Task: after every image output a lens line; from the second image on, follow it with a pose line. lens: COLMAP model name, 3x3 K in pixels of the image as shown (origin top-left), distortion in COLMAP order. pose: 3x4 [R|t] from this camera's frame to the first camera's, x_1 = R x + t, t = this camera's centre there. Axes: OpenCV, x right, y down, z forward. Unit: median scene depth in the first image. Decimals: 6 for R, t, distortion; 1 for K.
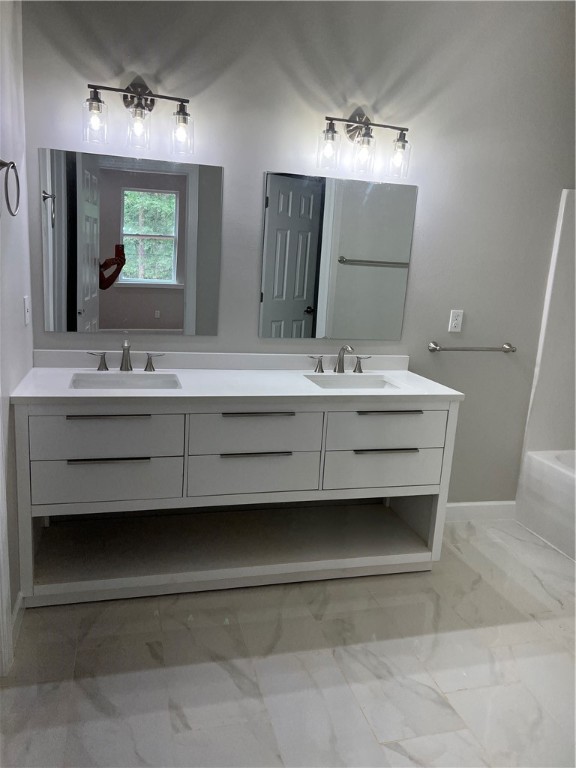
lens RADIAL K [[598.6, 0, 288.0], [0, 598.6, 384.0], [0, 0, 1]] dist [0.056550, -0.000297]
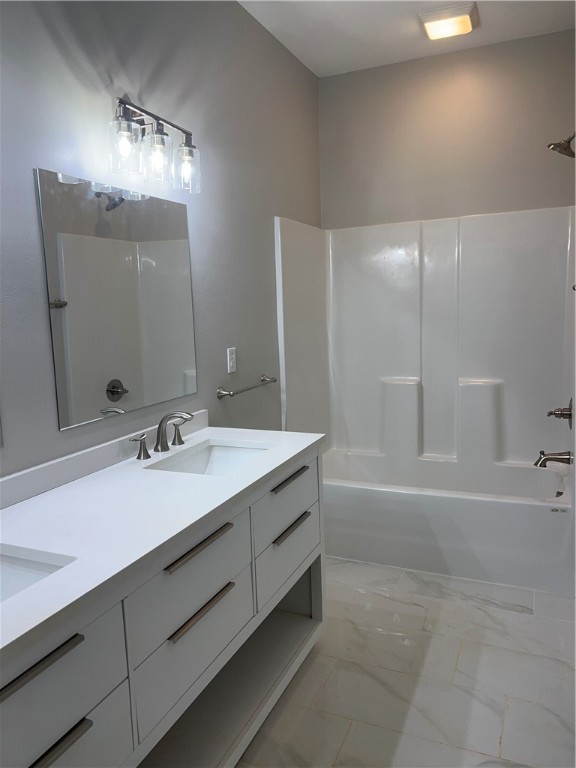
lens RADIAL K [[579.0, 0, 280.6], [0, 579.0, 388.6], [0, 0, 1]] dist [0.065633, -0.083719]
pose [[0.628187, -0.192304, 0.753923, -0.369879], [0.230991, 0.971383, 0.055305, -0.107156], [-0.742983, 0.139407, 0.654631, 0.449858]]
